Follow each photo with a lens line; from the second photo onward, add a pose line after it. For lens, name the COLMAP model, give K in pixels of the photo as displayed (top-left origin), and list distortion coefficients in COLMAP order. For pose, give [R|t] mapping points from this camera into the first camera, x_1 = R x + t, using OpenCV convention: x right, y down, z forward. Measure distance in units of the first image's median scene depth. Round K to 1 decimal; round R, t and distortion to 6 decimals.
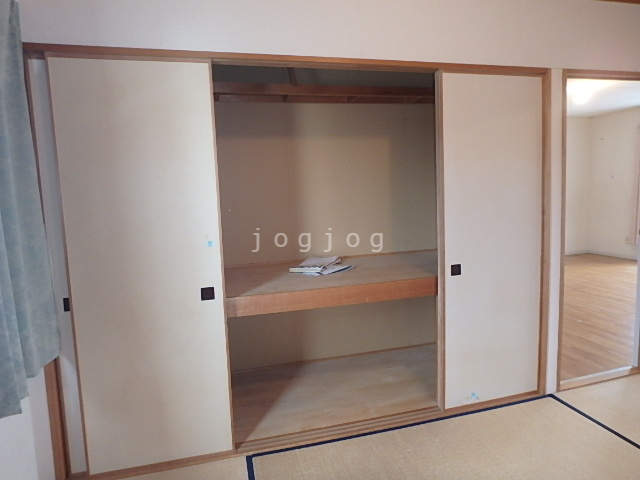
lens RADIAL K [[394.0, 0, 318.3], [0, 394.0, 237.4], [0, 0, 1]] dist [-0.029073, 0.002867]
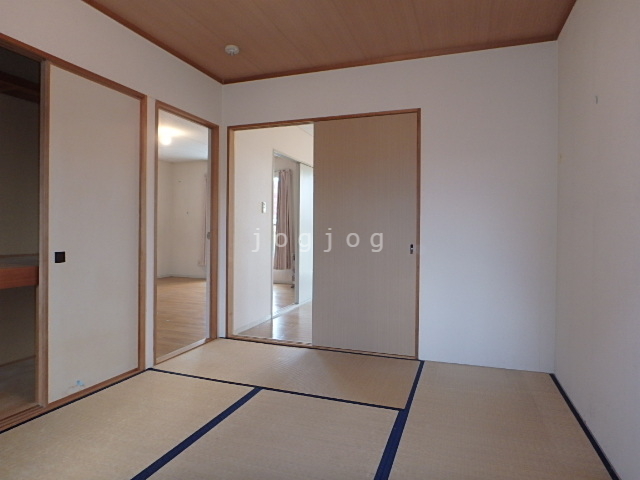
lens RADIAL K [[394.0, 0, 319.5], [0, 394.0, 238.7], [0, 0, 1]] dist [-0.029073, 0.002867]
pose [[0.562874, 0.043176, 0.825415, -0.096248], [0.051254, 0.994890, -0.086992, 0.147893], [-0.824952, 0.091272, 0.557784, -0.106961]]
